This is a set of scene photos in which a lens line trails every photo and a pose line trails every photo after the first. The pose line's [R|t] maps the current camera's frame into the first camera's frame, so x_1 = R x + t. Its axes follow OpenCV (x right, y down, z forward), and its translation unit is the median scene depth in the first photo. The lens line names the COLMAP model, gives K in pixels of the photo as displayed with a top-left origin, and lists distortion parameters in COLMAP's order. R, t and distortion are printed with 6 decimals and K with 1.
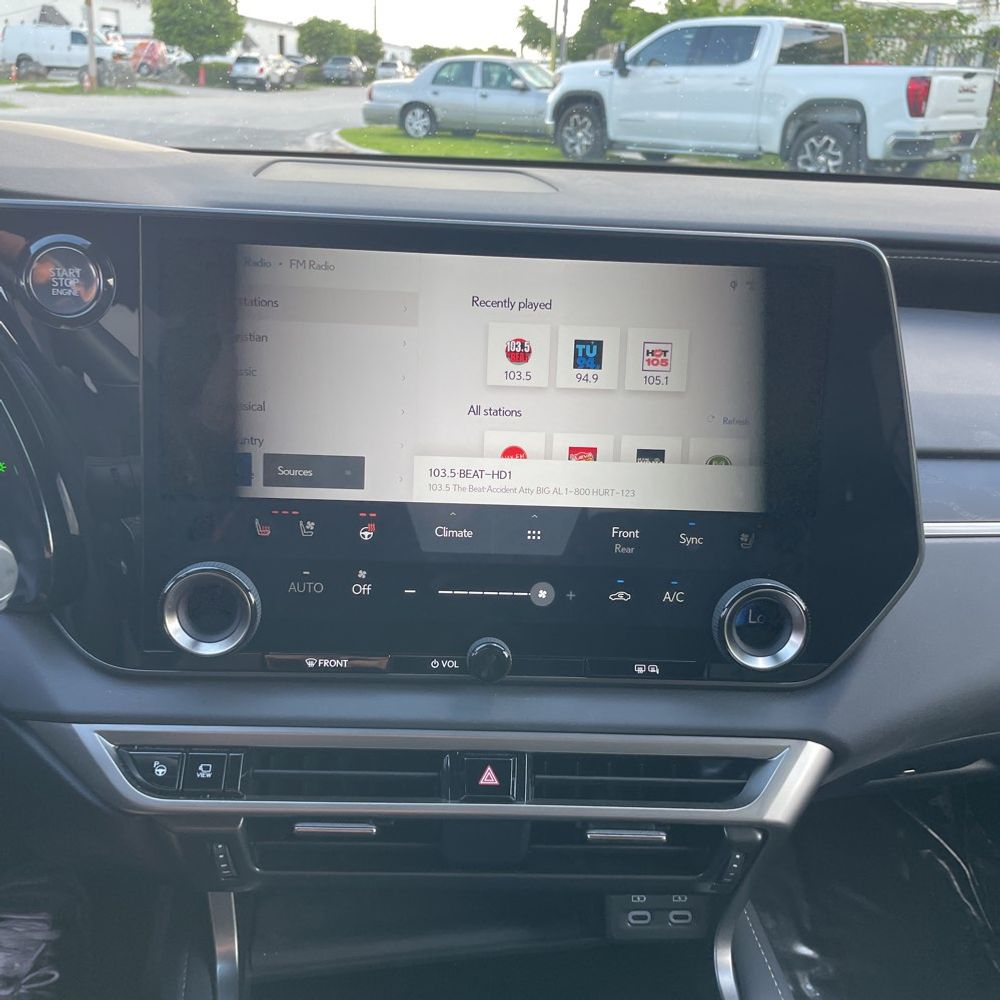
lens RADIAL K [[1014.2, 0, 490.5], [0, 1014.2, 485.8], [0, 0, 1]] dist [0.072545, -0.099534]
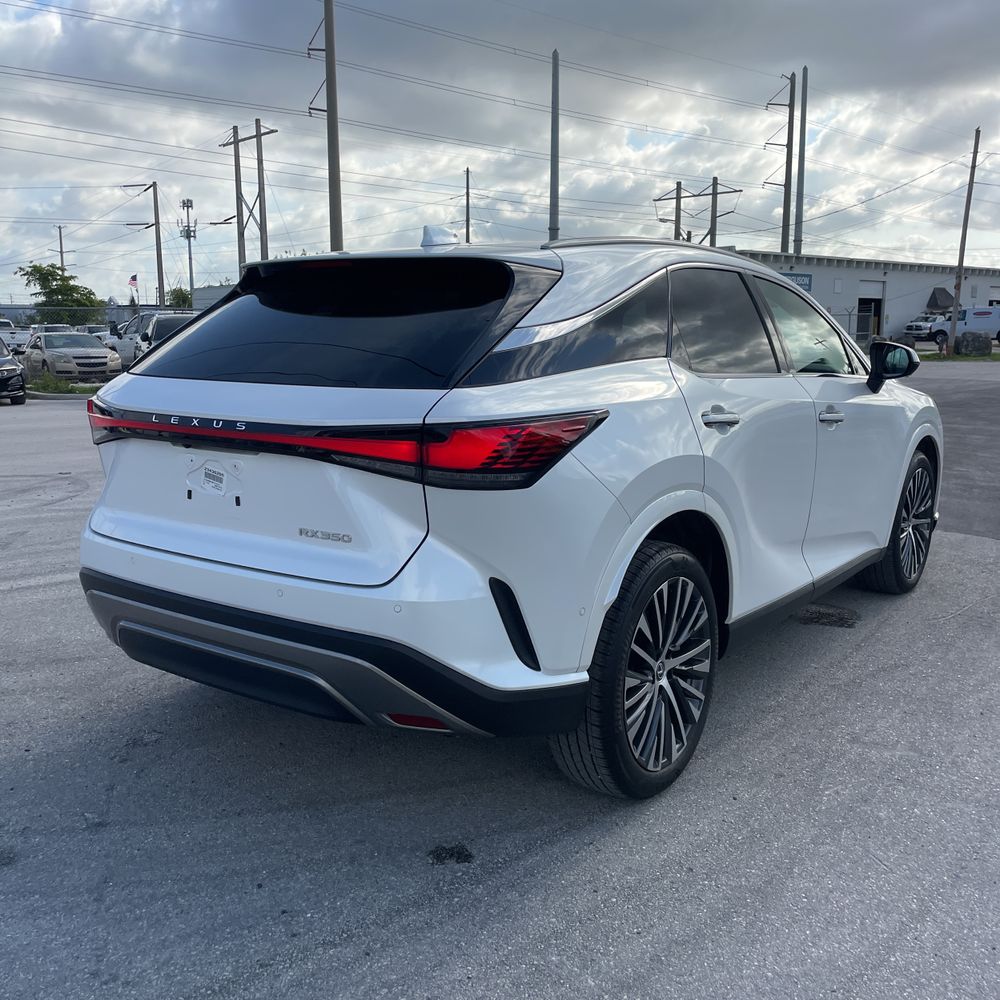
lens RADIAL K [[1006.8, 0, 503.2], [0, 1006.8, 487.7], [0, 0, 1]] dist [0.089397, -0.108411]
pose [[0.705575, 0.072592, -0.704907, 0.210024], [-0.239547, 0.960614, -0.140848, 0.102796], [0.666919, 0.268237, 0.695174, -0.252523]]
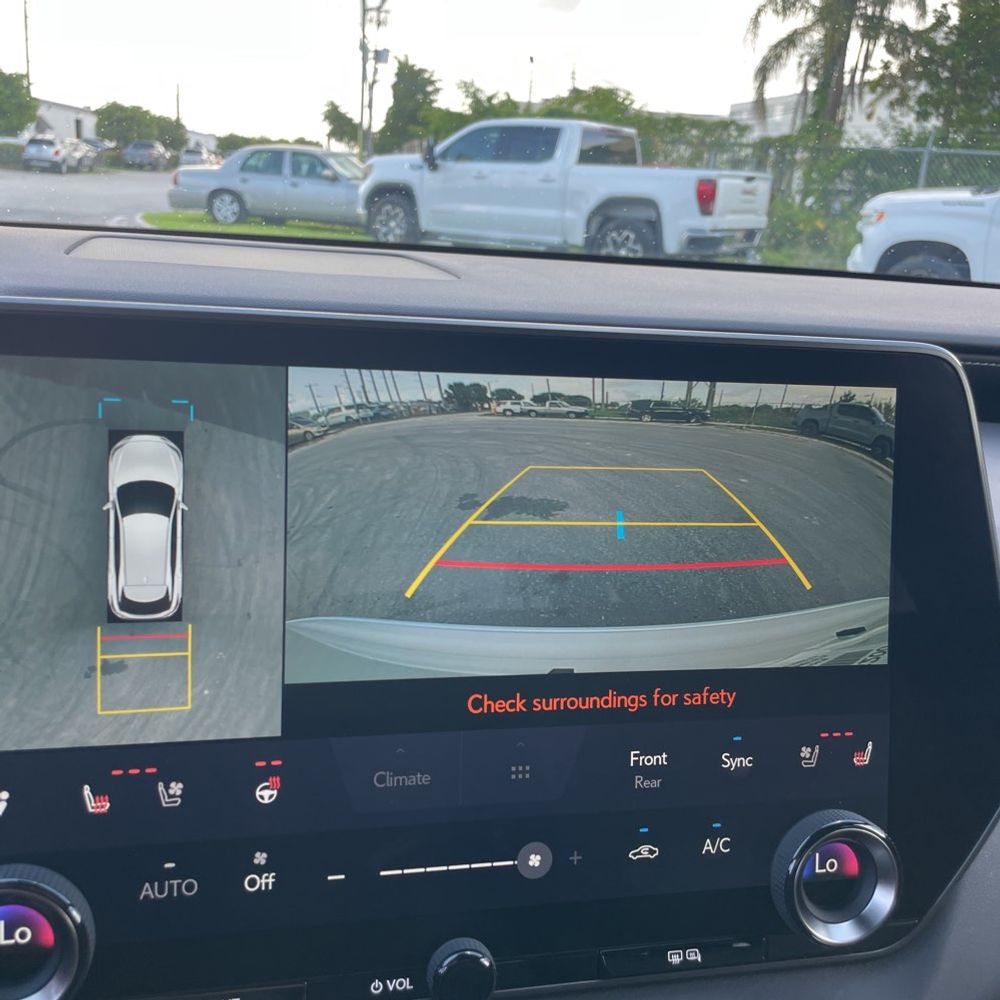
lens RADIAL K [[1014.2, 0, 490.5], [0, 1014.2, 485.8], [0, 0, 1]] dist [0.072545, -0.099534]
pose [[0.983770, -0.025786, 0.177569, -0.003320], [0.040018, 0.996225, -0.077038, -0.003248], [-0.174912, 0.082894, 0.981088, 0.011667]]
